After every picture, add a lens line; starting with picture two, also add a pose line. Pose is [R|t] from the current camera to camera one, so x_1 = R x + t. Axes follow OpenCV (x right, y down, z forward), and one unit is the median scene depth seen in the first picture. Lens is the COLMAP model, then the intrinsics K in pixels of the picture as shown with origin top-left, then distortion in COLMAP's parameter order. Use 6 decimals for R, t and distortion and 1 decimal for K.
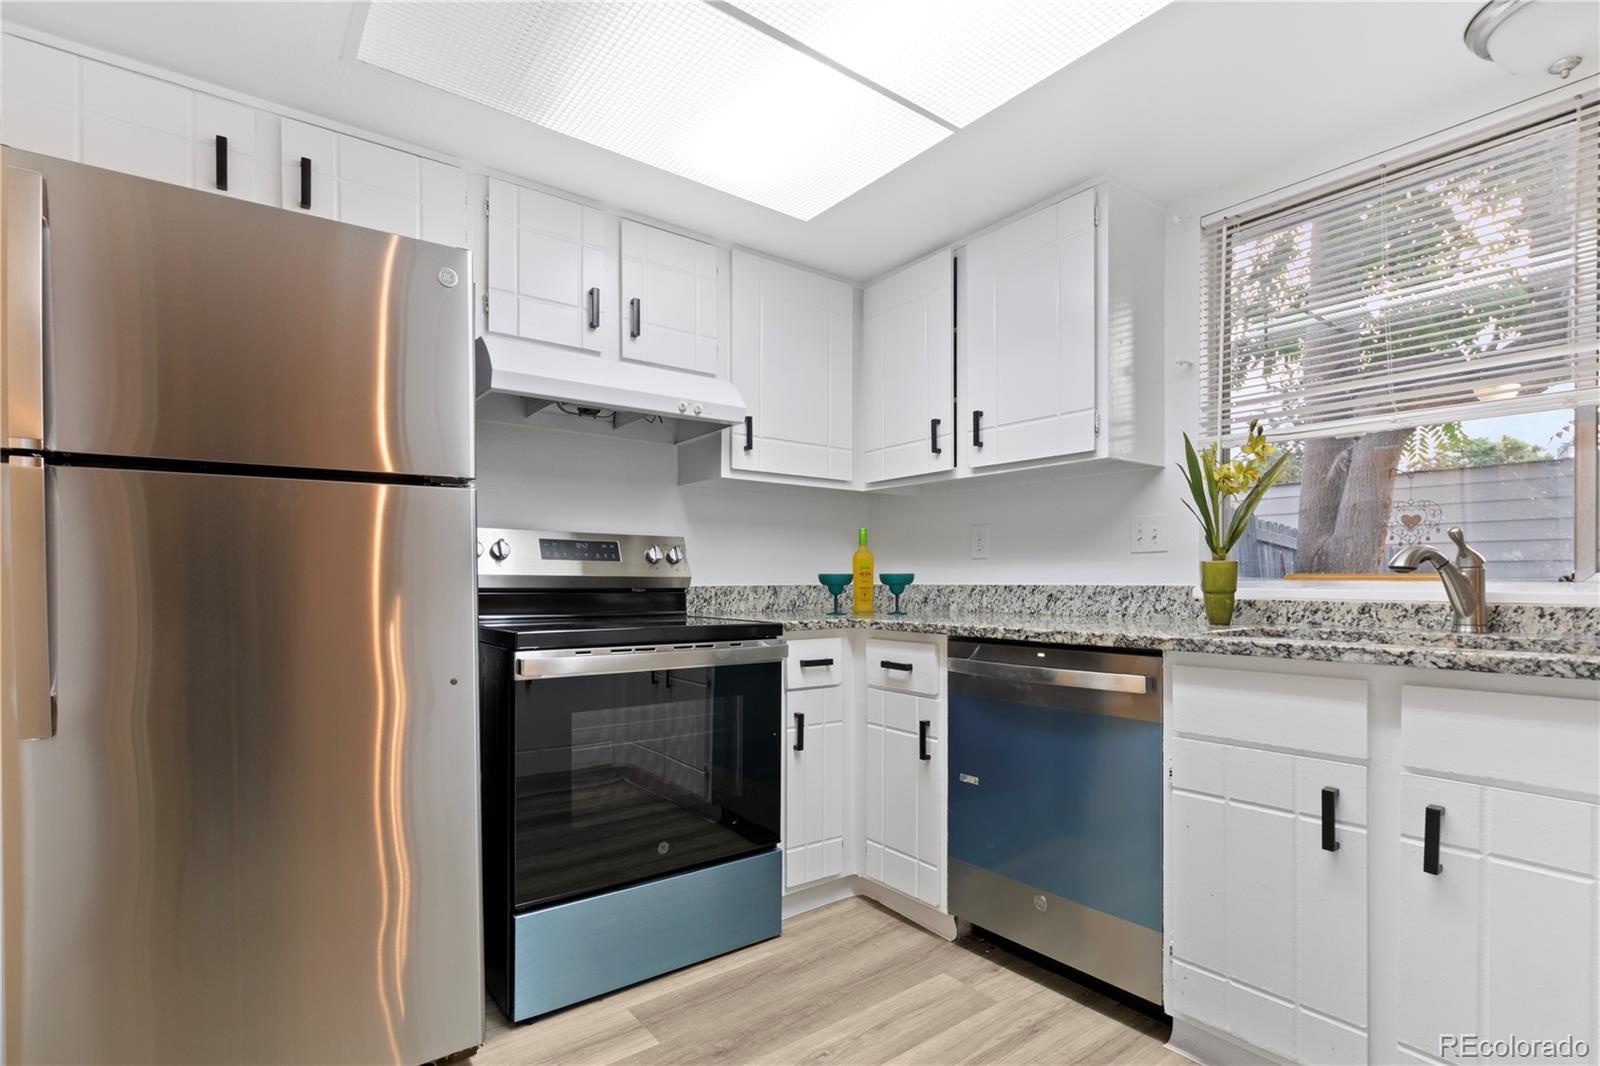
lens RADIAL K [[764.4, 0, 800.9], [0, 764.4, 585.7], [0, 0, 1]] dist [-0.002083, -0.000170]
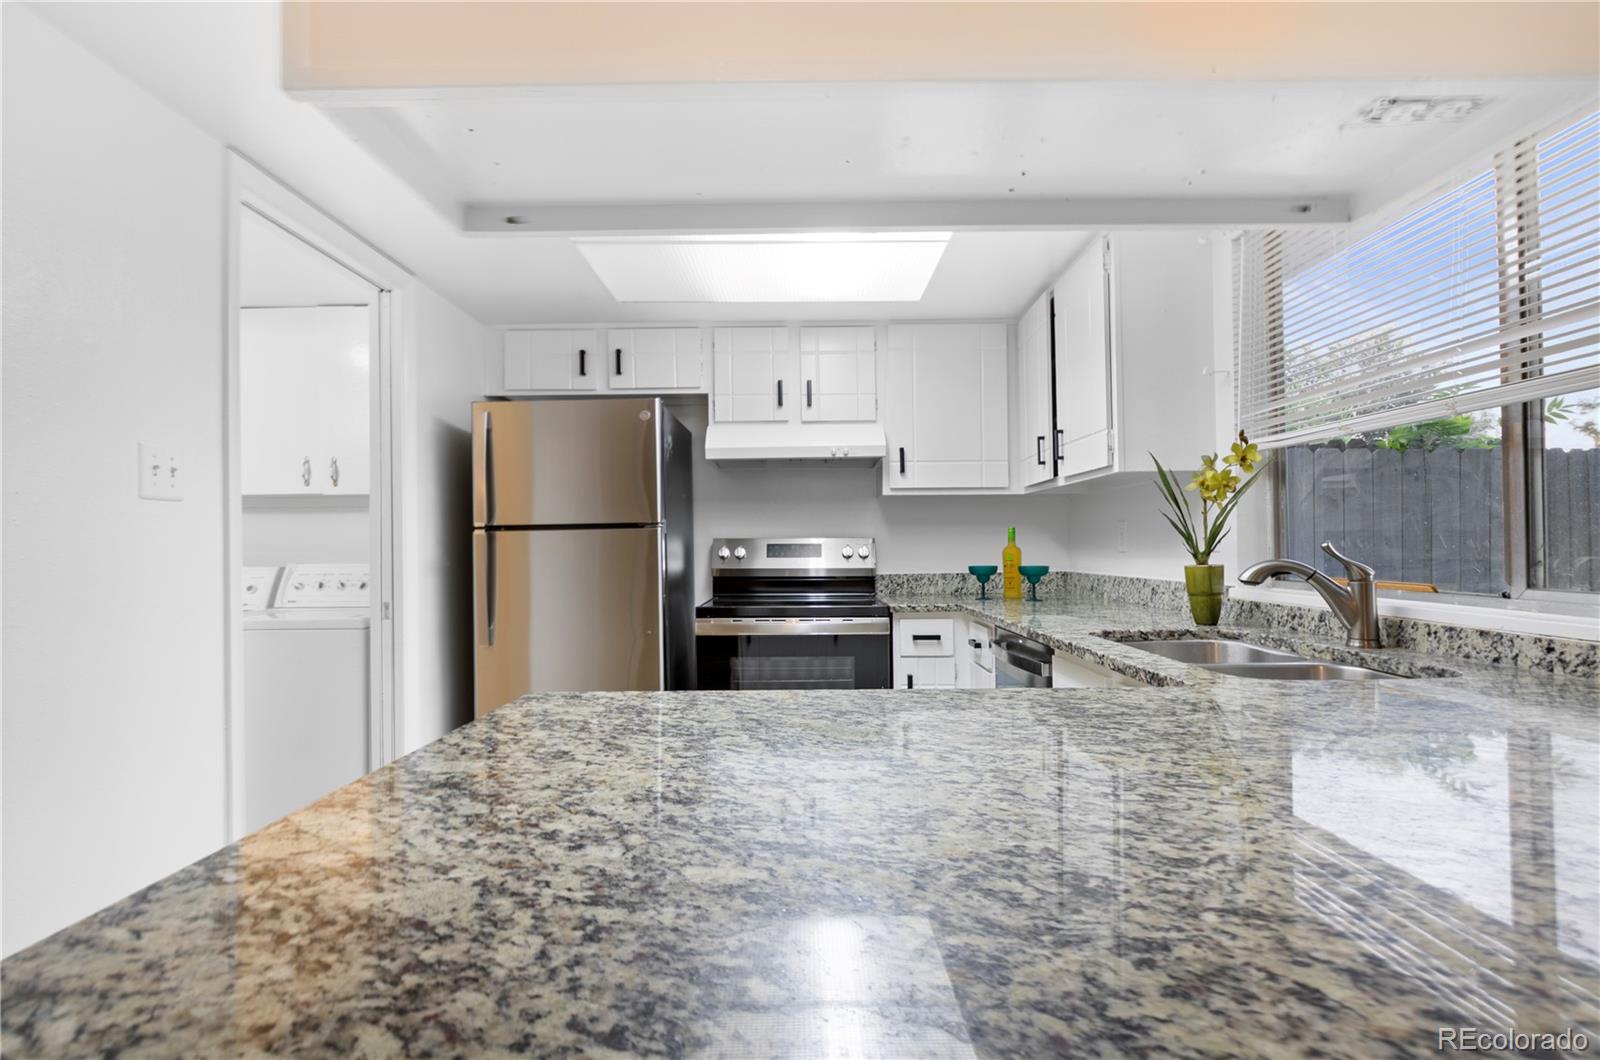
lens RADIAL K [[753.3, 0, 800.9], [0, 753.3, 551.3], [0, 0, 1]] dist [-0.001169, -0.000322]
pose [[0.791352, -0.004619, -0.611343, 0.708111], [0.004743, 0.999988, -0.001416, -0.049670], [0.611342, -0.001779, 0.791364, -0.163594]]
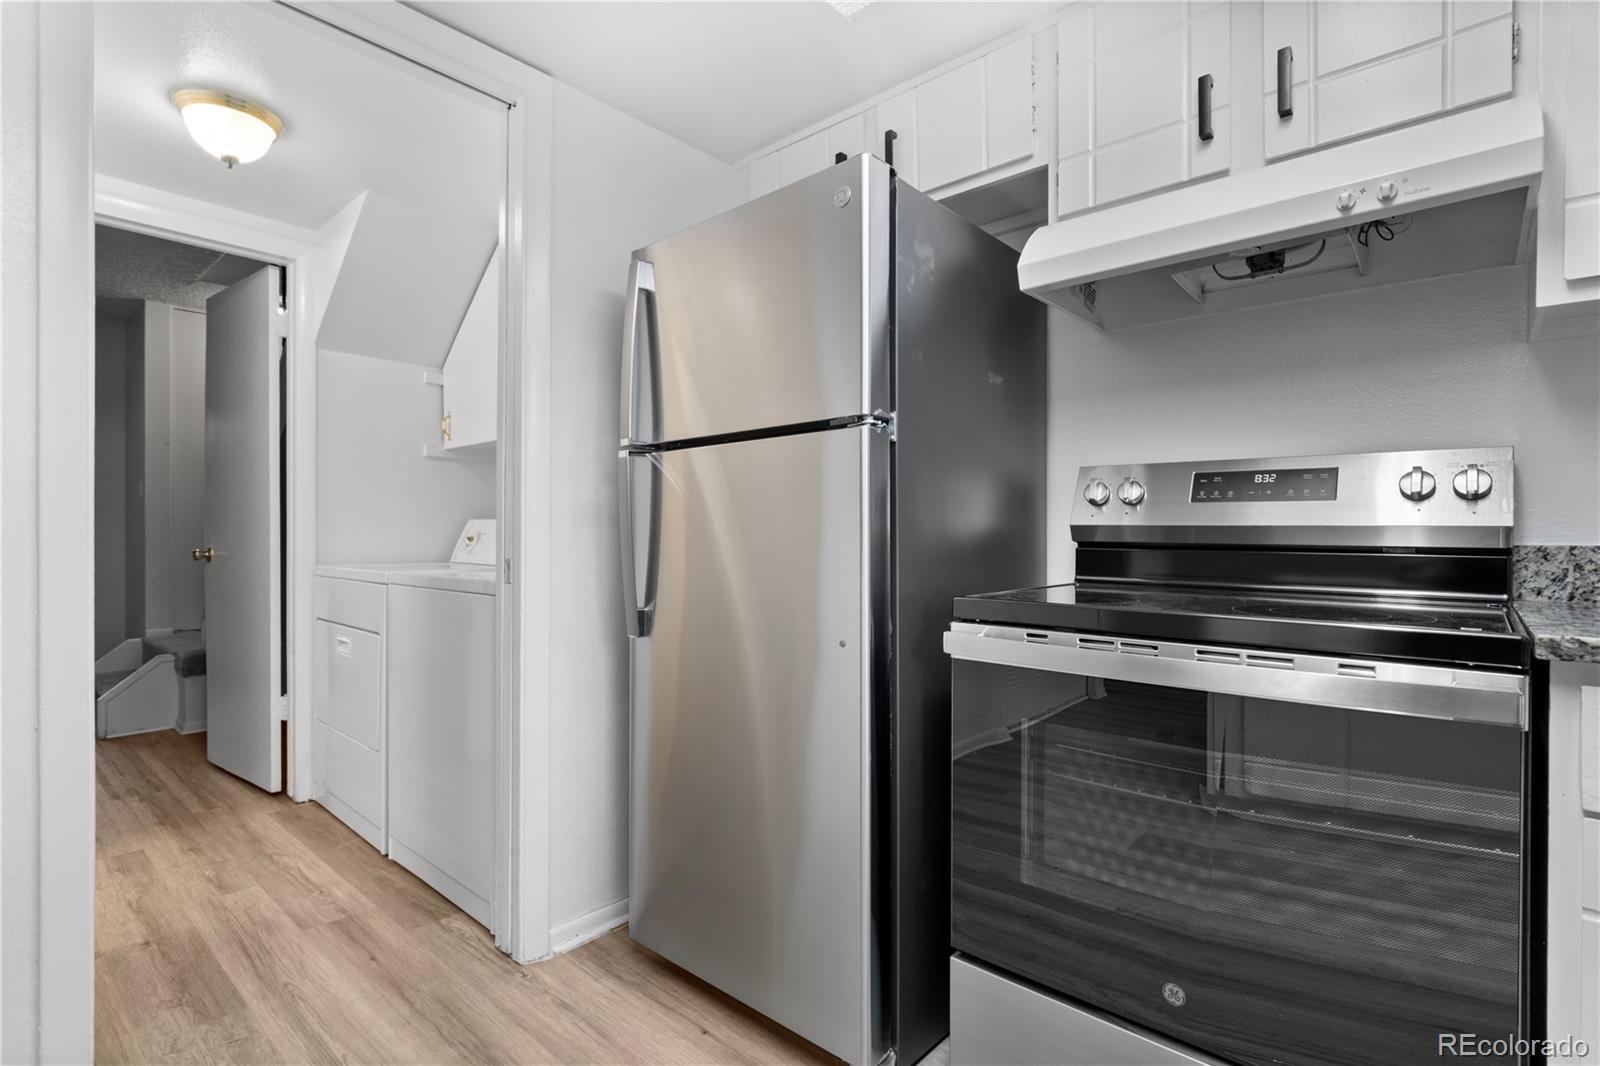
lens RADIAL K [[777.8, 0, 800.0], [0, 777.8, 533.0], [0, 0, 1]] dist [0.005815, 0.000782]
pose [[0.190023, 0.001425, -0.981779, 0.325957], [-0.004114, 0.999991, 0.000655, -0.005858], [0.981771, 0.003914, 0.190027, 0.574415]]
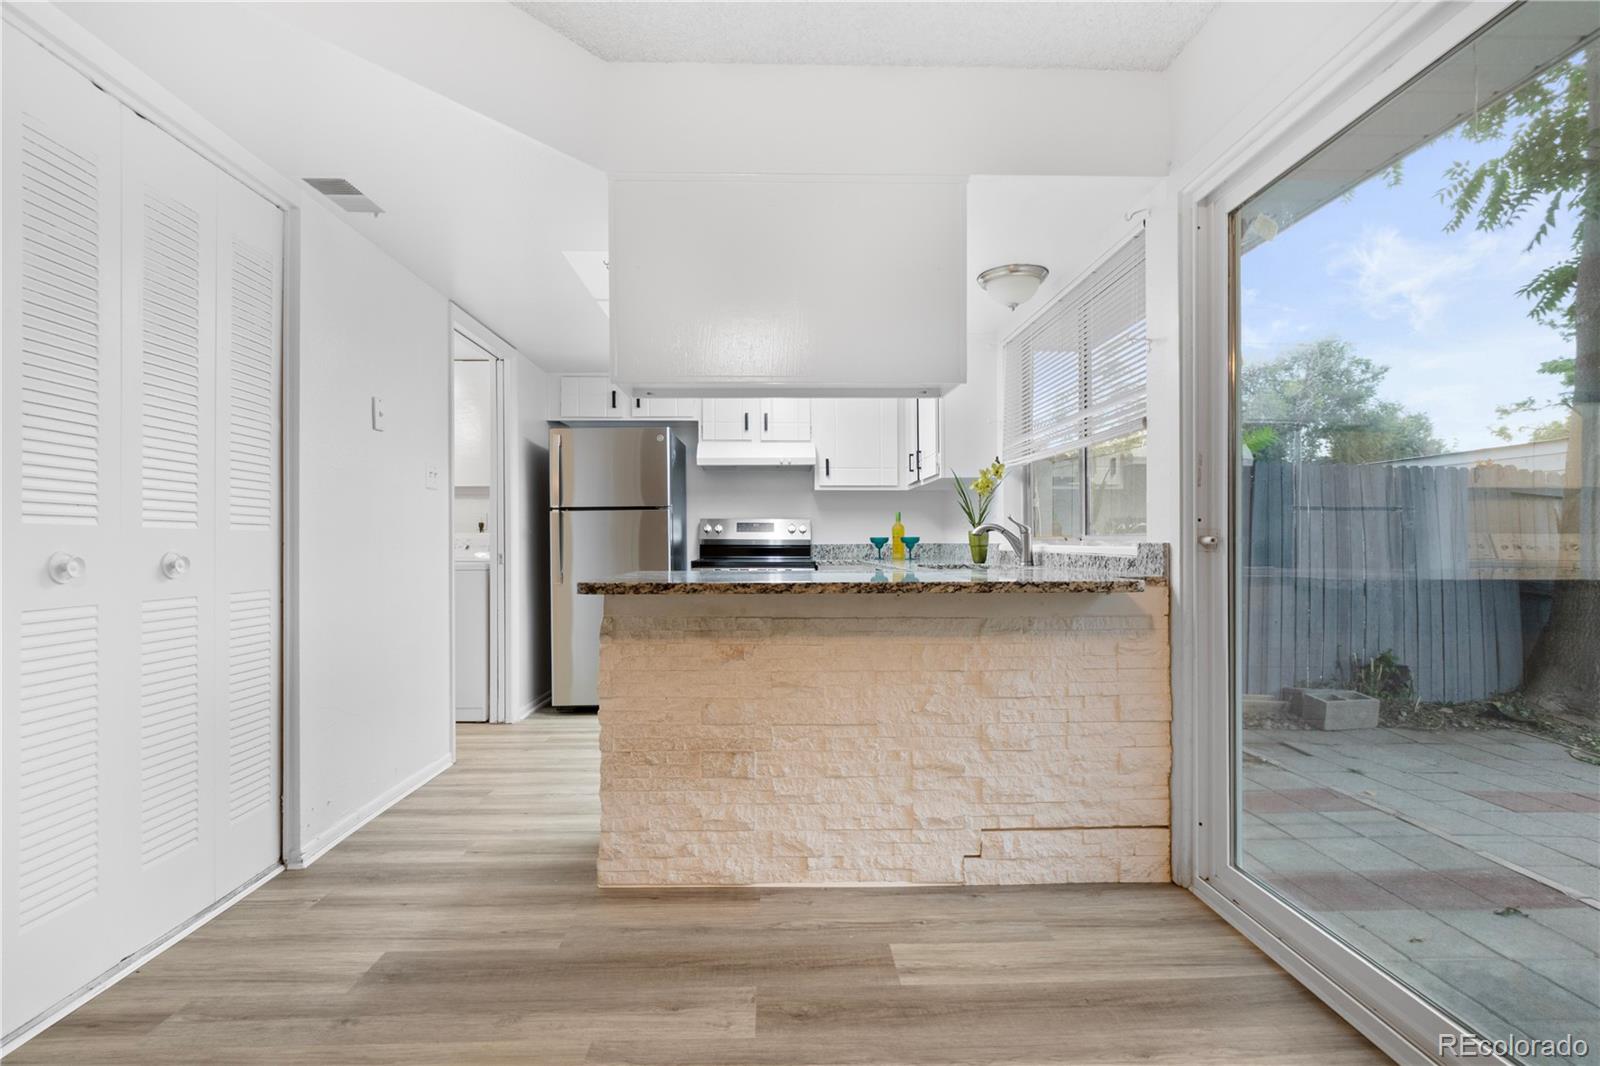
lens RADIAL K [[765.2, 0, 796.8], [0, 765.2, 543.4], [0, 0, 1]] dist [-0.000746, -0.000503]
pose [[0.812572, -0.001692, -0.582859, 1.239519], [-0.001860, 0.999983, -0.005497, 0.012432], [0.582858, 0.005551, 0.812555, -0.800382]]
